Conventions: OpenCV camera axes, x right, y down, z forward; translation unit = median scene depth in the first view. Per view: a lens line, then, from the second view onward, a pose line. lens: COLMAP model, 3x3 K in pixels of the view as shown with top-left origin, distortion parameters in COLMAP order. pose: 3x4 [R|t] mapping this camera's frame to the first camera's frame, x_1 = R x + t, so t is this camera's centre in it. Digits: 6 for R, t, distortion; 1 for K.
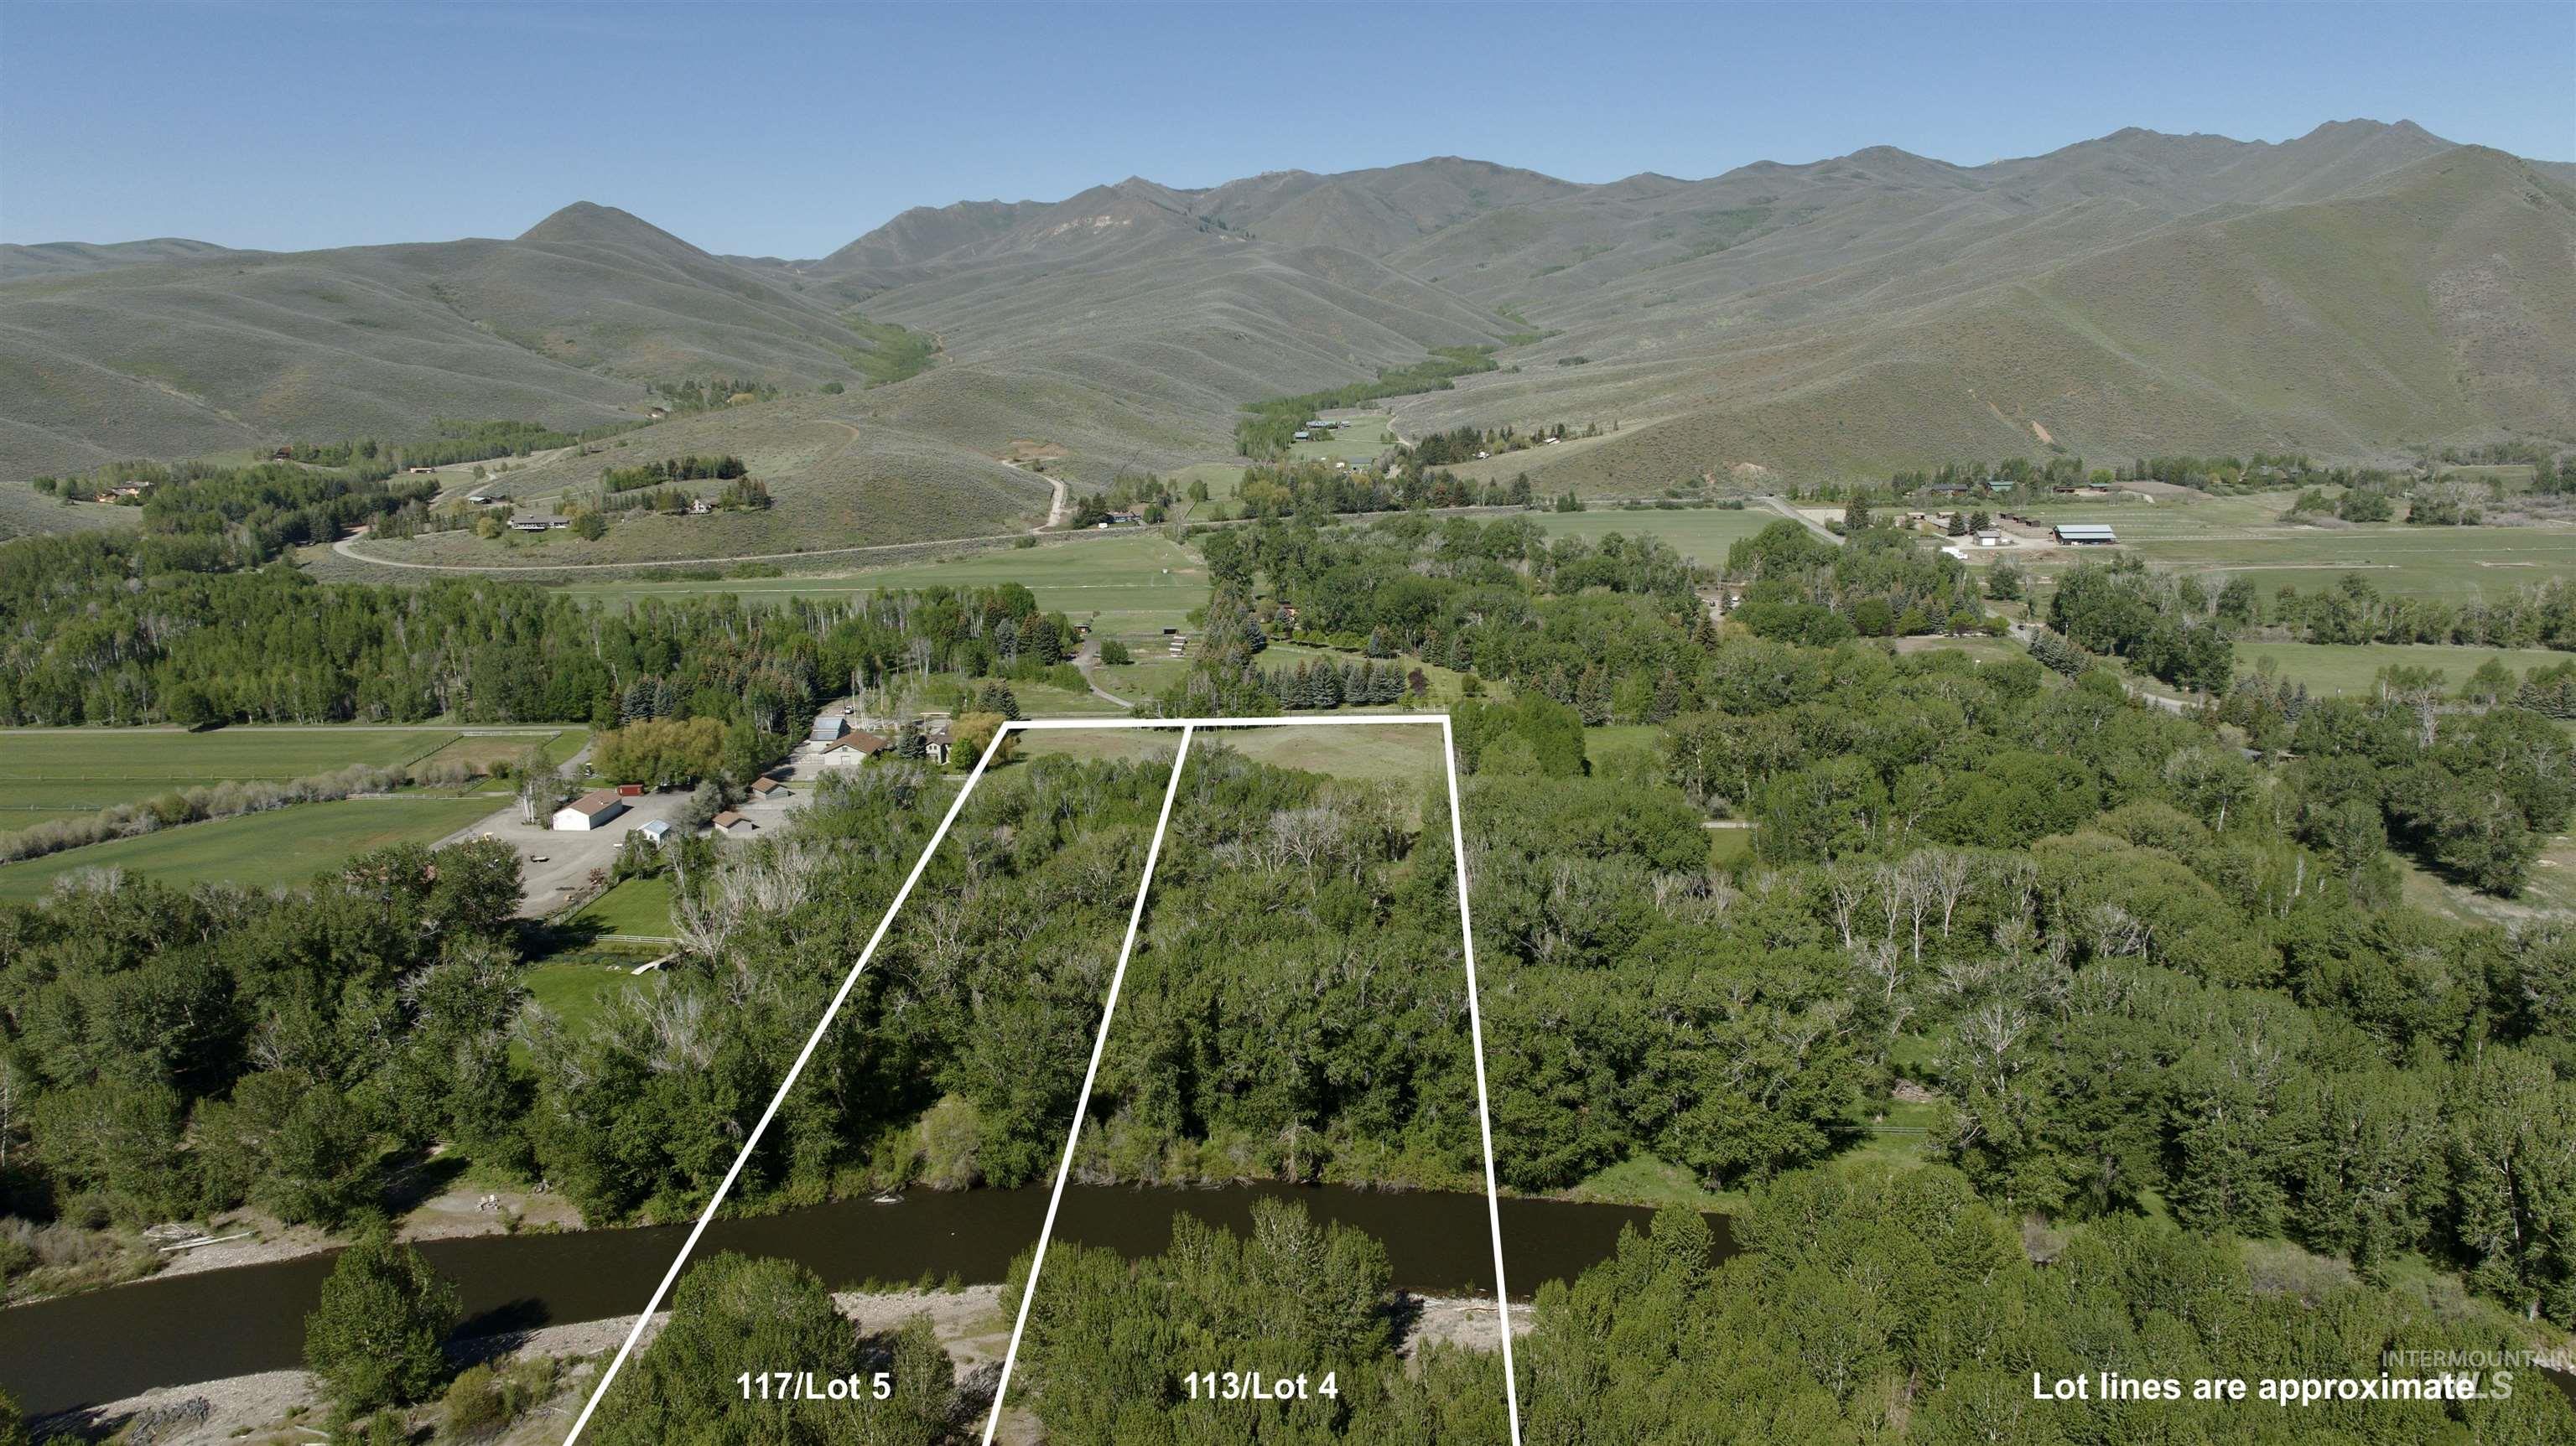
lens RADIAL K [[1837.8, 0, 1289.4], [0, 1837.8, 732.7], [0, 0, 1]] dist [-0.019847, 0.022965]
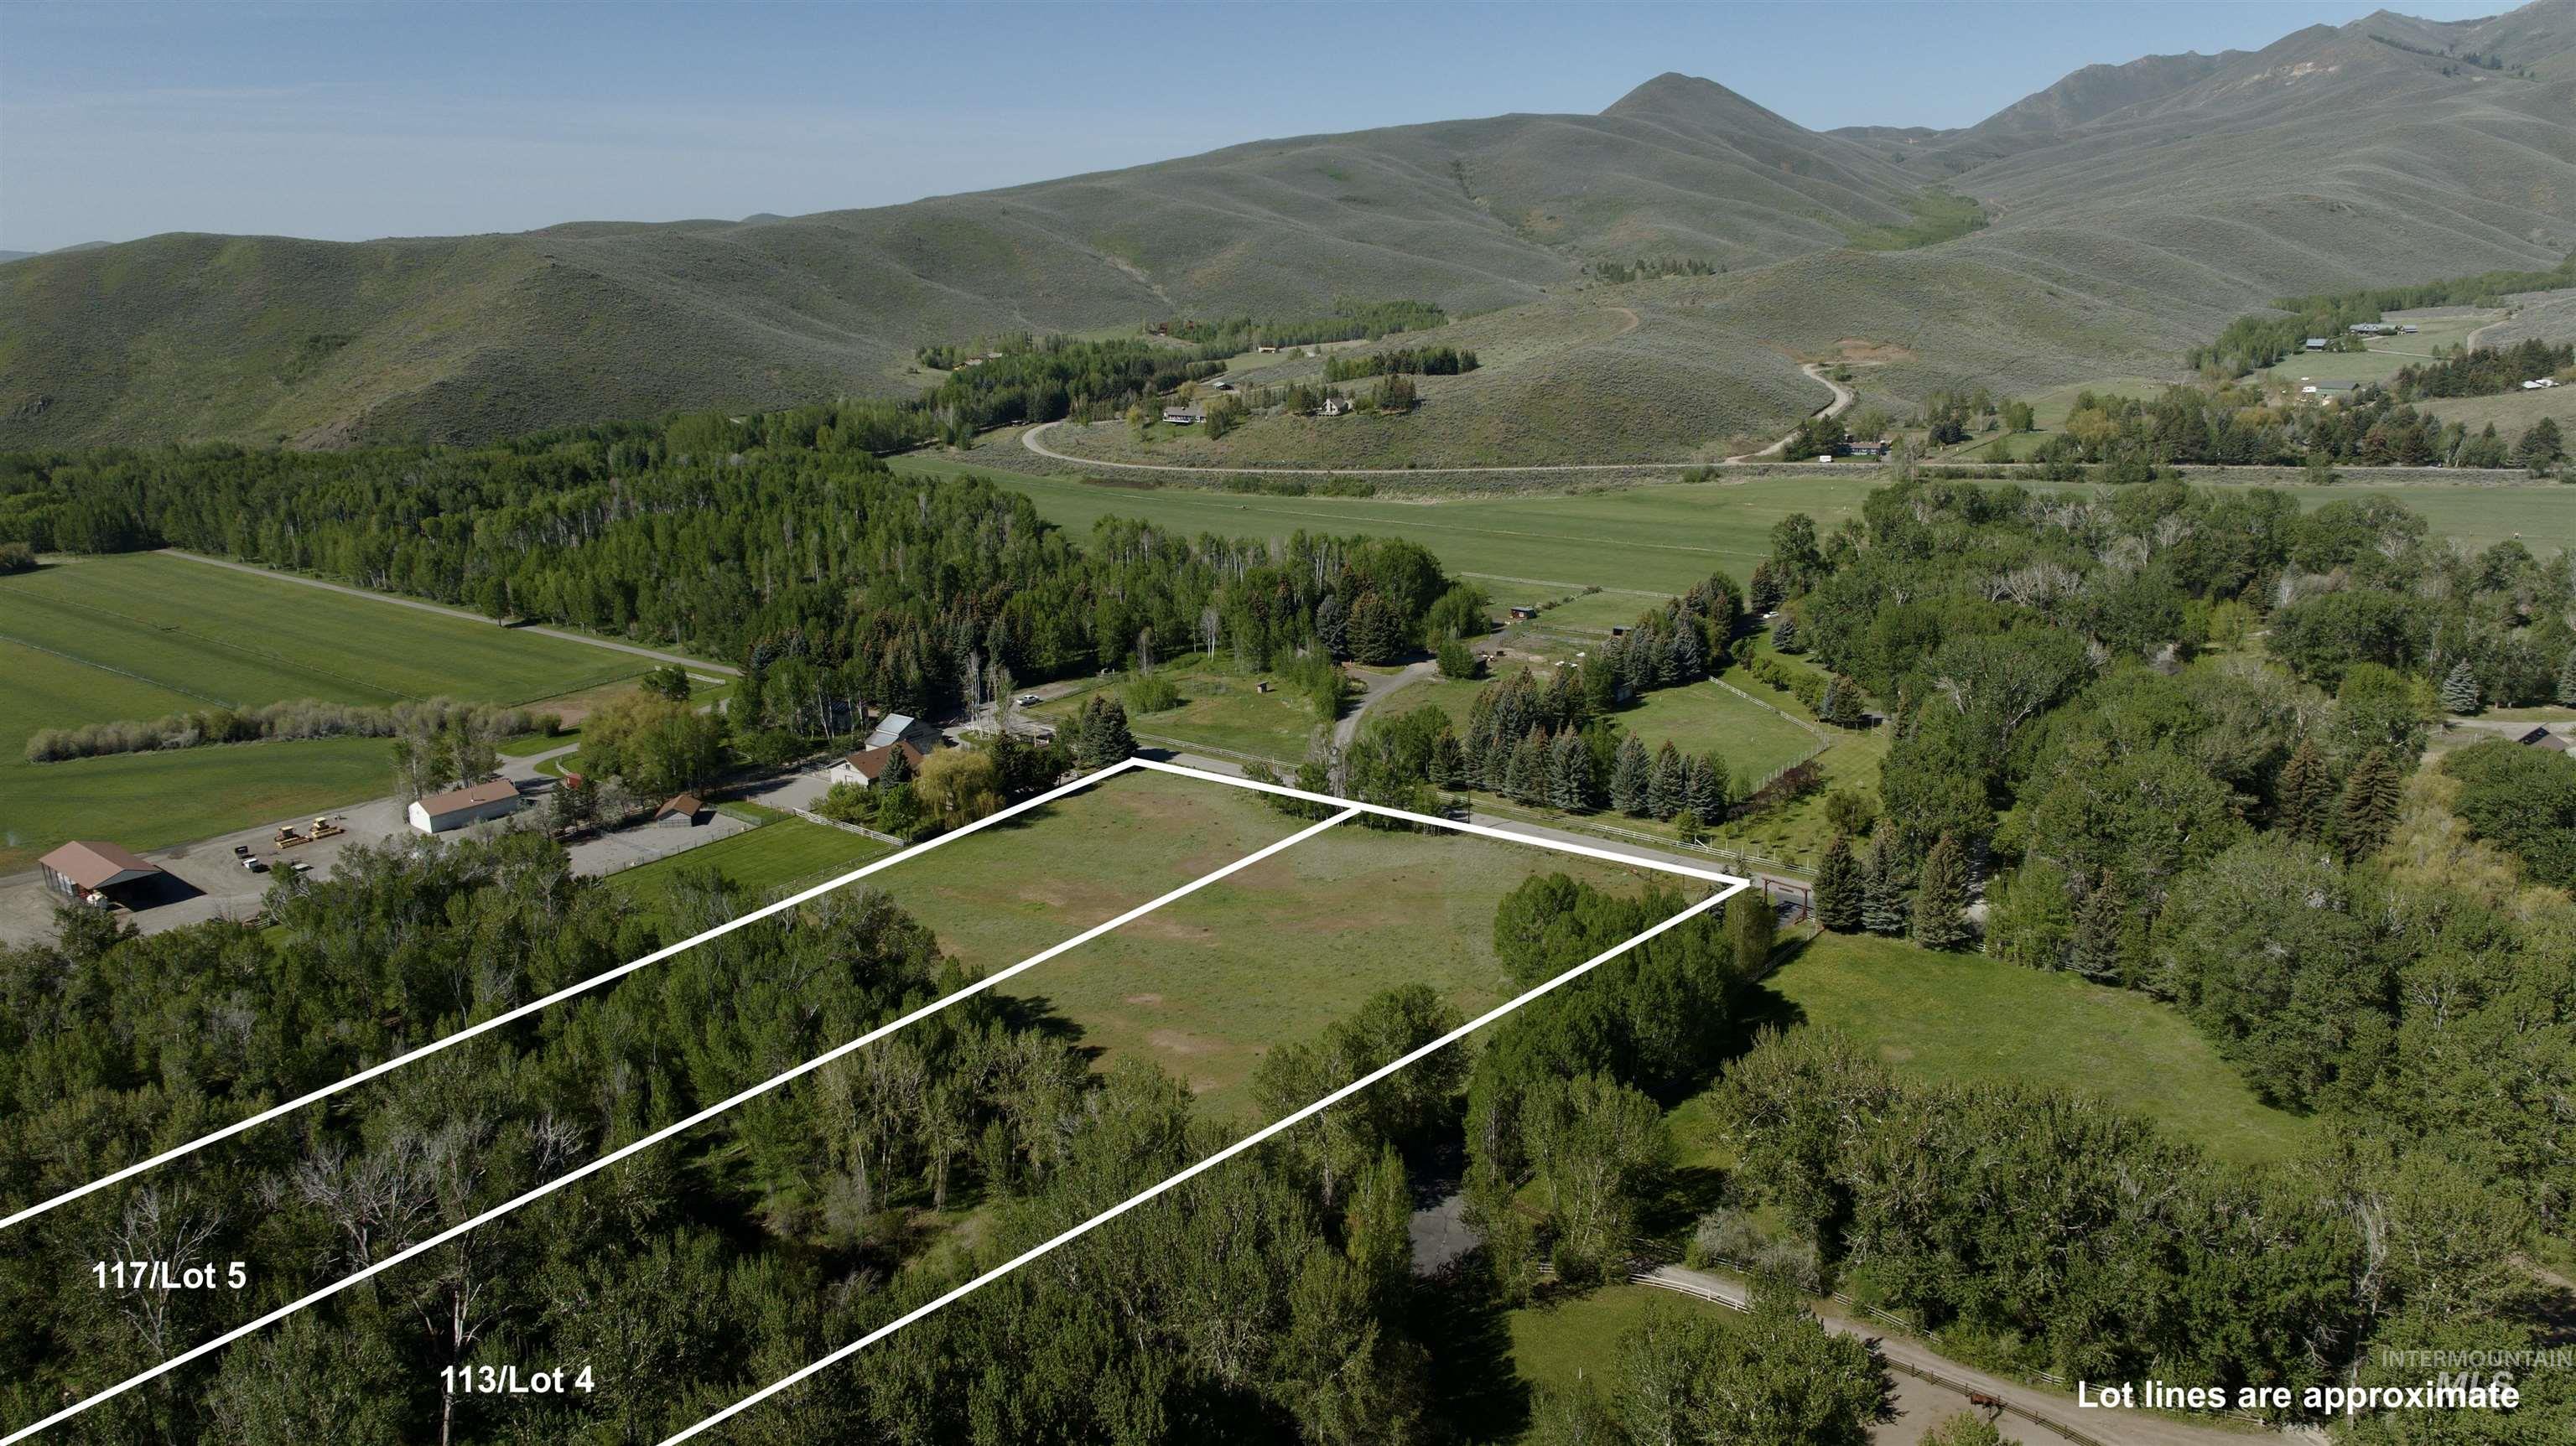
lens RADIAL K [[1837.8, 0, 1282.4], [0, 1837.8, 717.0], [0, 0, 1]] dist [-0.019847, 0.022965]
pose [[0.806978, 0.148599, -0.571581, 0.092281], [-0.117398, 0.988875, 0.091341, -0.028742], [0.578796, -0.006608, 0.815446, 0.145759]]
